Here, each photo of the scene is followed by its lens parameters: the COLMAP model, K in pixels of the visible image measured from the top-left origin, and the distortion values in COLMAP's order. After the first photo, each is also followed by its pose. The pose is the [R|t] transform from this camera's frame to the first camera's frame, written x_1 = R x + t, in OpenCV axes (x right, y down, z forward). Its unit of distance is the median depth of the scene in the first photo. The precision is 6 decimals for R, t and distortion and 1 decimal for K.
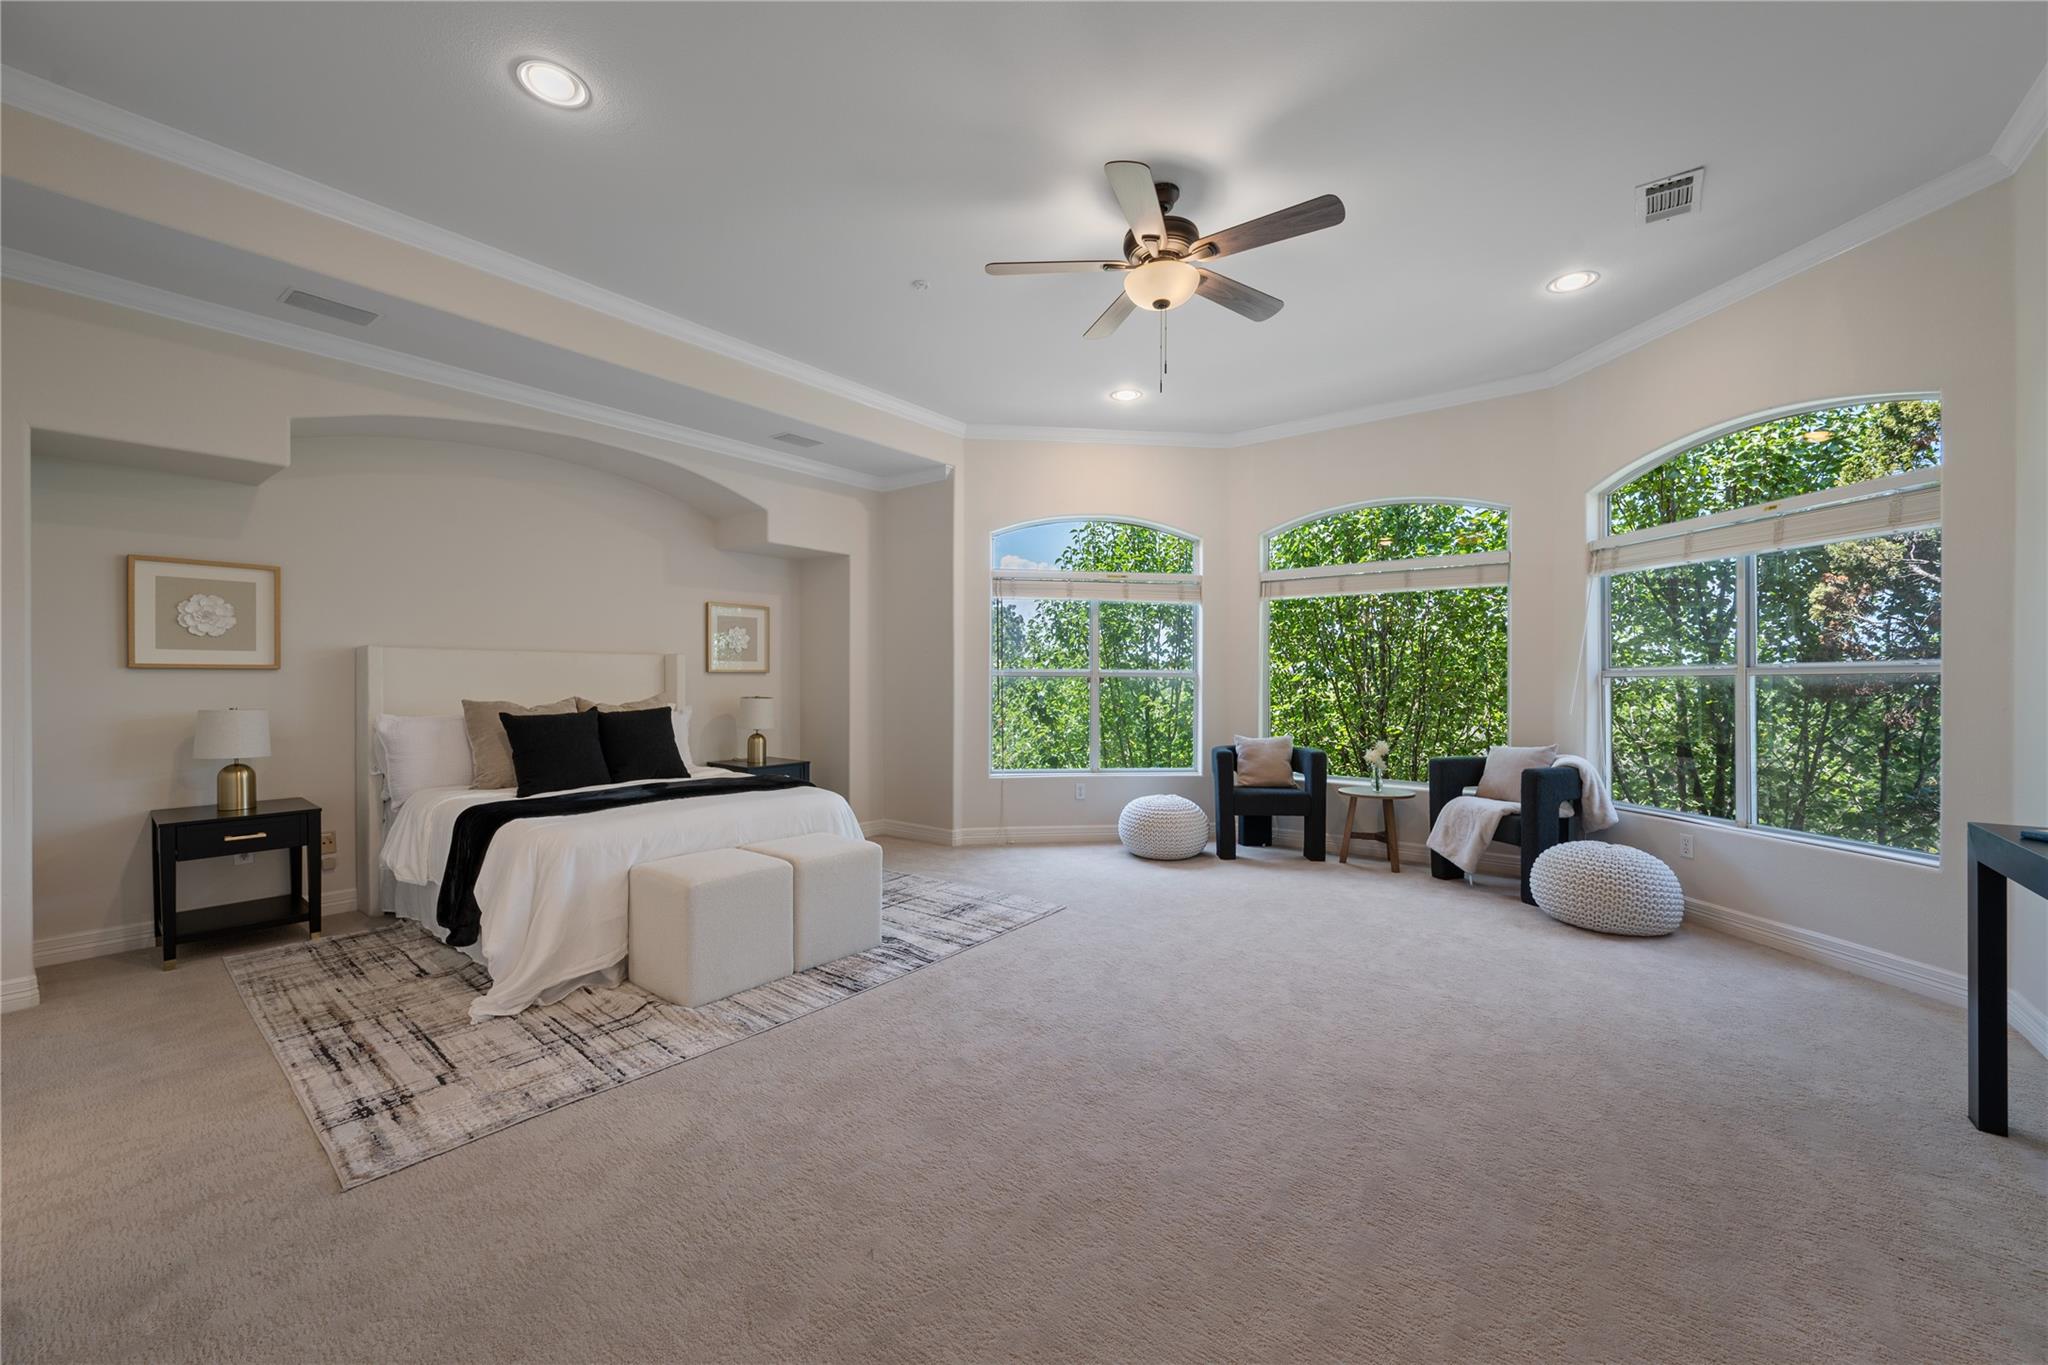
lens RADIAL K [[798.9, 0, 1053.7], [0, 798.9, 679.5], [0, 0, 1]] dist [0.000807, -0.001019]
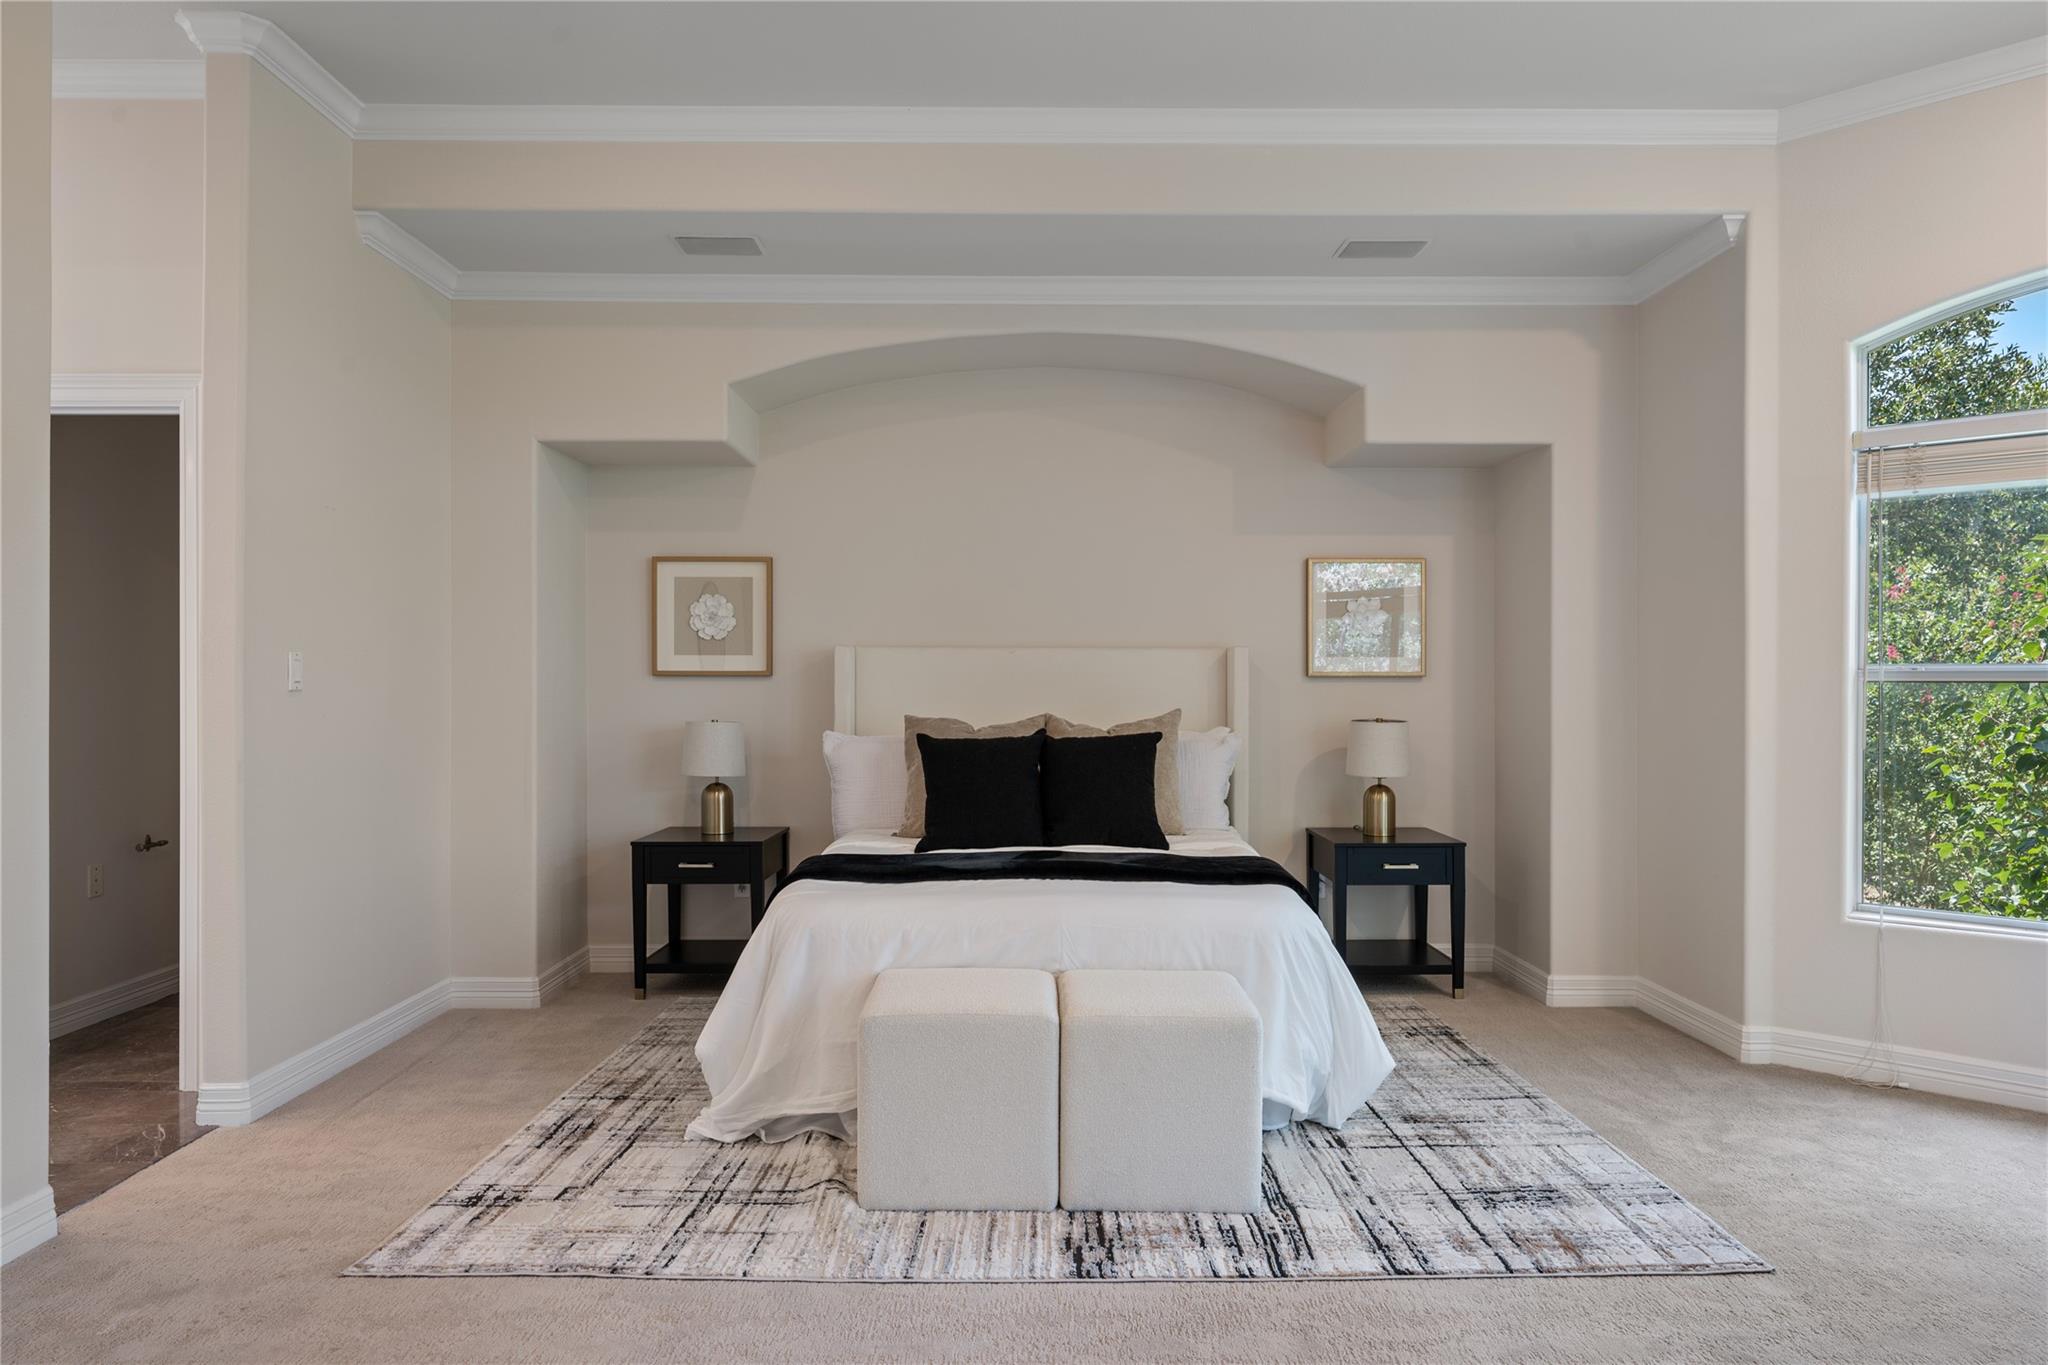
lens RADIAL K [[1353.6, 0, 1022.4], [0, 1353.6, 680.8], [0, 0, 1]] dist [-0.001647, 0.001625]
pose [[0.605181, -0.001524, -0.796086, 0.392518], [-0.001523, 0.999994, -0.003073, -0.003714], [0.796086, 0.003072, 0.605175, 0.367723]]
